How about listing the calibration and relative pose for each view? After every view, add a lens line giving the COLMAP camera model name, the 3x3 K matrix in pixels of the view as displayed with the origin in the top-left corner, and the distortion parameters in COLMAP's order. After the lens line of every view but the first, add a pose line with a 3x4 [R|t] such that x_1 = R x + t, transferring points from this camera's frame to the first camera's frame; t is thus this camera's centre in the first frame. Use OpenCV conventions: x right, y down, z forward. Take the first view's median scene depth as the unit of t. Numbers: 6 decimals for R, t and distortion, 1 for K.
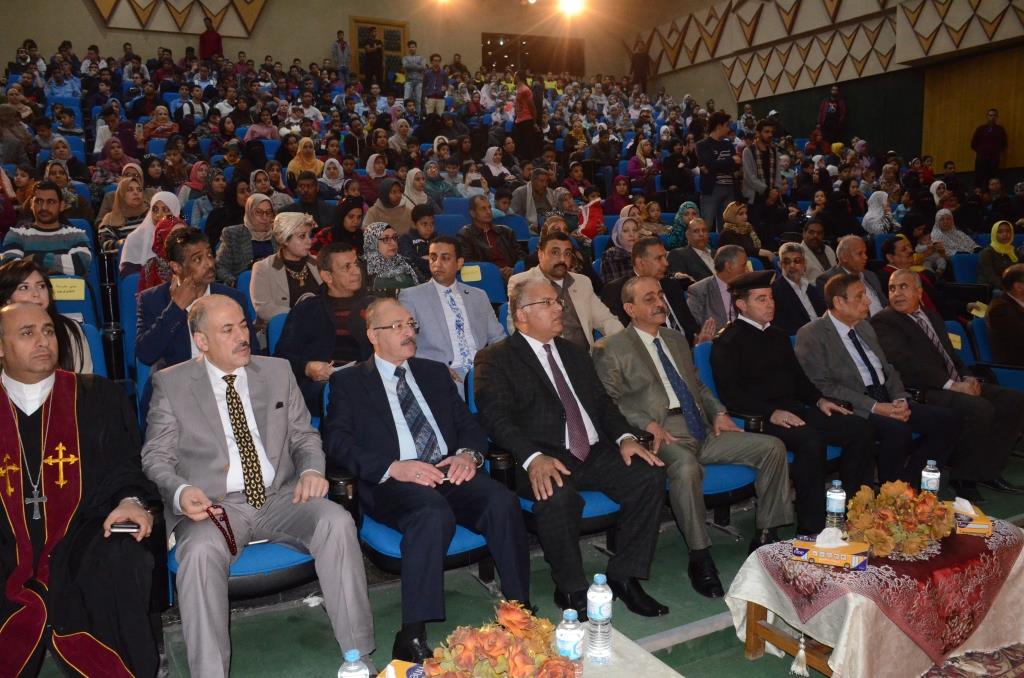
lens RADIAL K [[808.1, 0, 512.0], [0, 808.1, 342.5], [0, 0, 1]] dist [-0.134814, 0.115987]
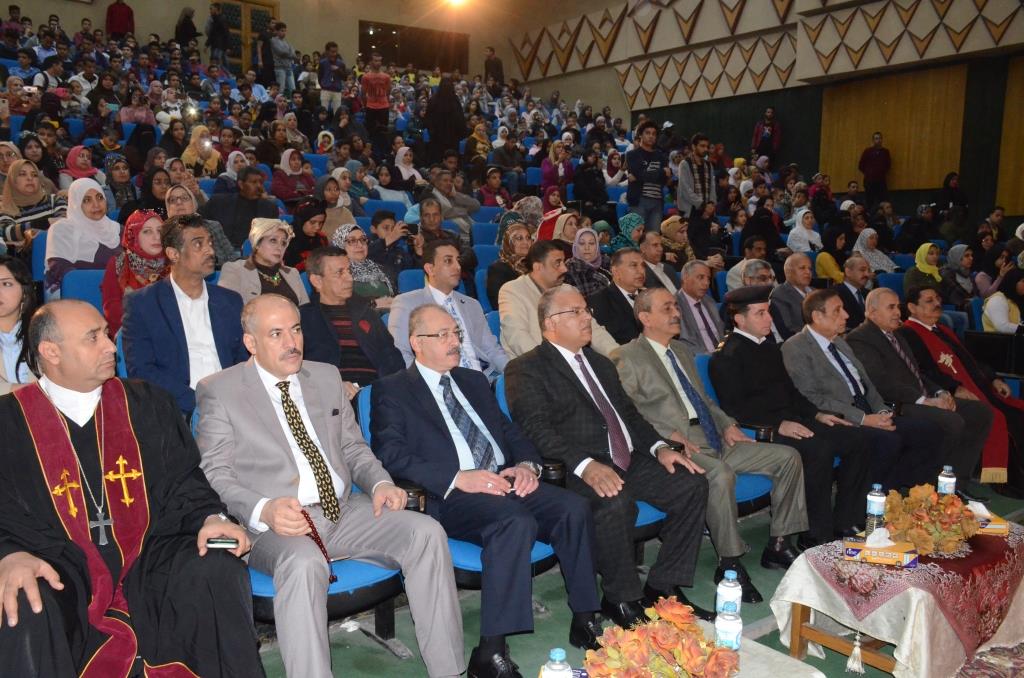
lens RADIAL K [[876.9, 0, 512.4], [0, 876.9, 338.8], [0, 0, 1]] dist [-0.076292, 0.118566]
pose [[0.983431, 0.012156, 0.180876, -0.219544], [-0.007628, 0.999640, -0.025711, 0.010654], [-0.181123, 0.023905, 0.983170, -0.045293]]
